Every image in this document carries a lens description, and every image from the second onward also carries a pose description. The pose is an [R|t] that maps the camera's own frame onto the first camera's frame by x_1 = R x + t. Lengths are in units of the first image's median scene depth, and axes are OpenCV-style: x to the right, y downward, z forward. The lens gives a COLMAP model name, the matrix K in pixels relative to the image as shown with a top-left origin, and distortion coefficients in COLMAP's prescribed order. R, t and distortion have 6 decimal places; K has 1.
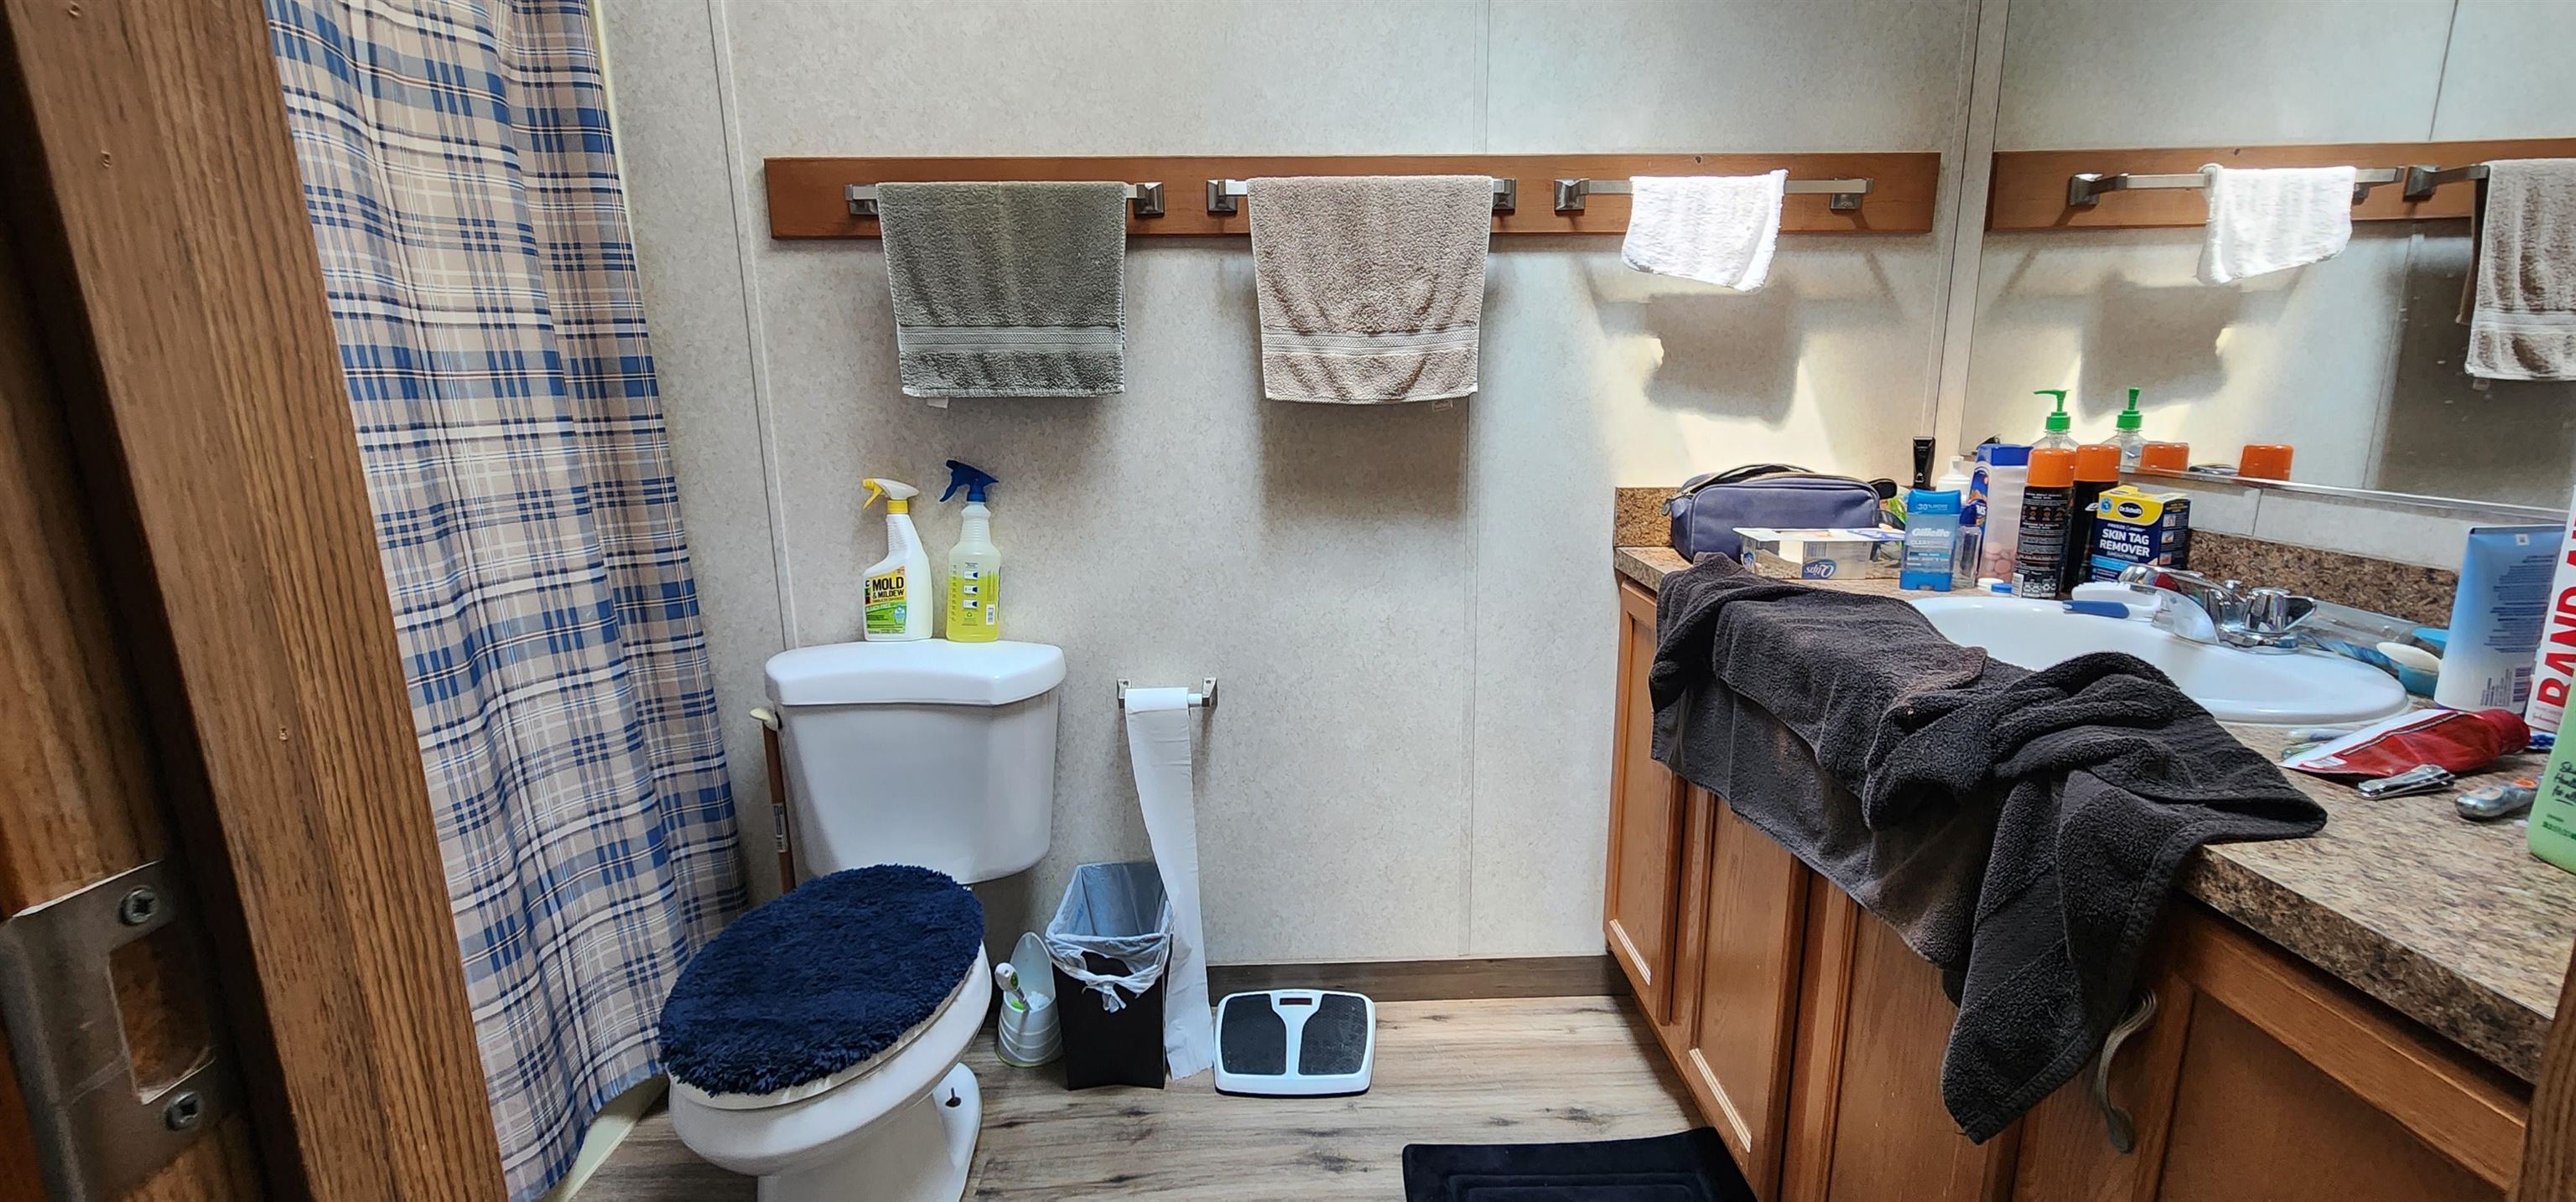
lens RADIAL K [[1064.1, 0, 1290.9], [0, 1064.1, 613.2], [0, 0, 1]] dist [-0.005218, 0.001171]
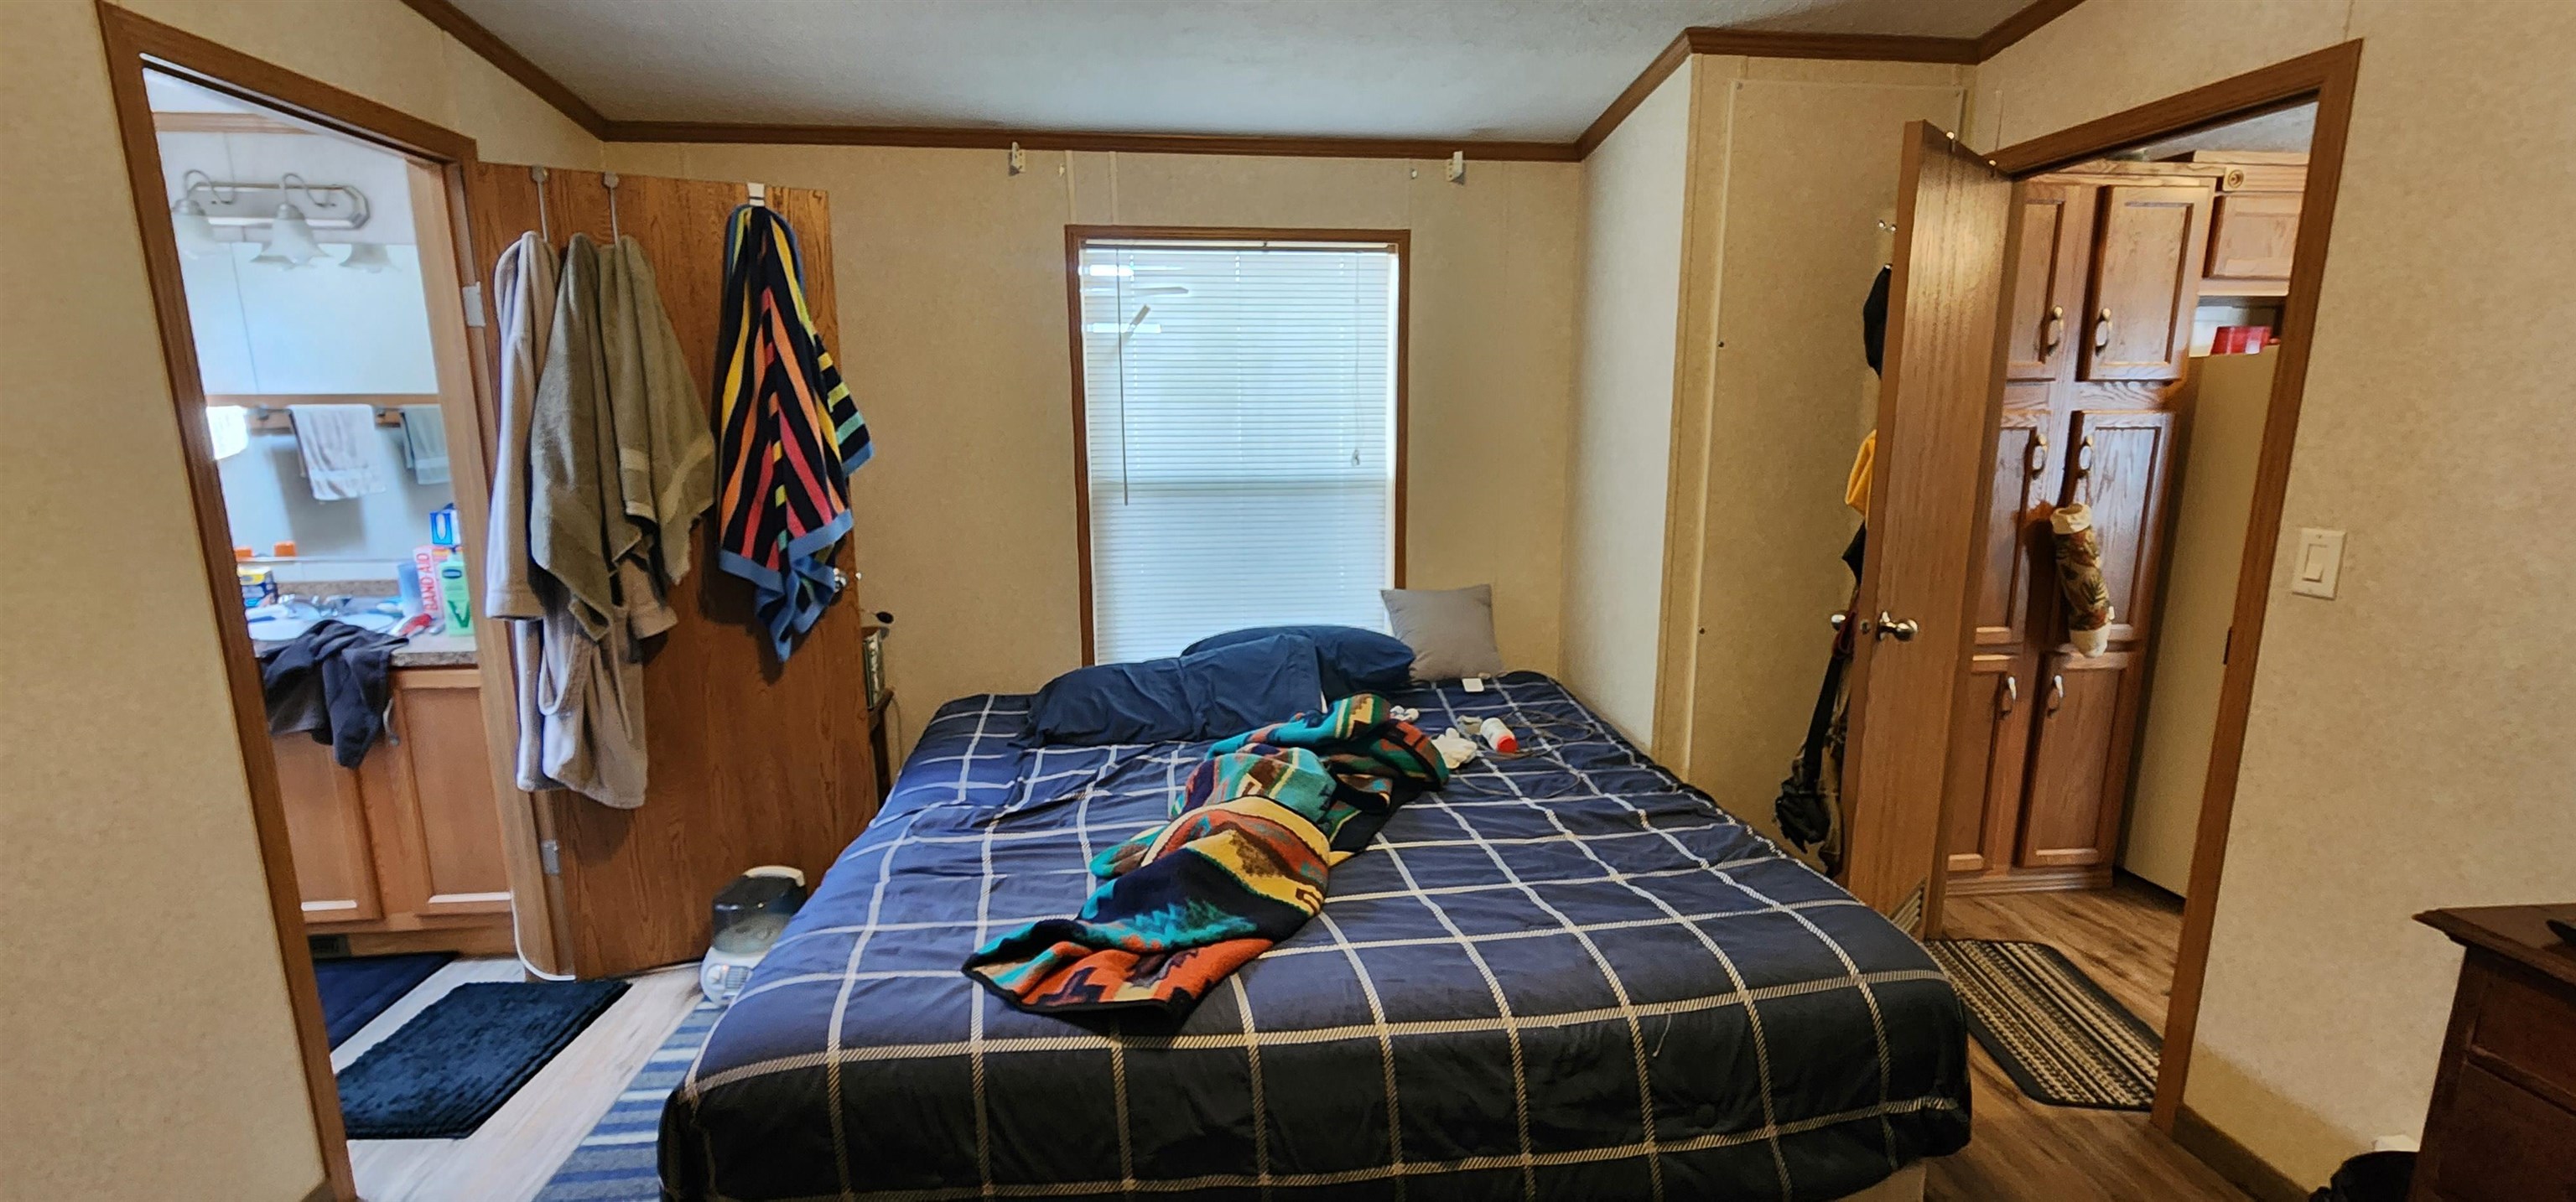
lens RADIAL K [[1064.1, 0, 1306.8], [0, 1064.1, 613.9], [0, 0, 1]] dist [-0.005218, 0.001171]
pose [[-0.093552, -0.177573, 0.979651, -2.403850], [0.210118, 0.958283, 0.193765, 0.021255], [-0.973190, 0.223969, -0.052338, -1.567367]]
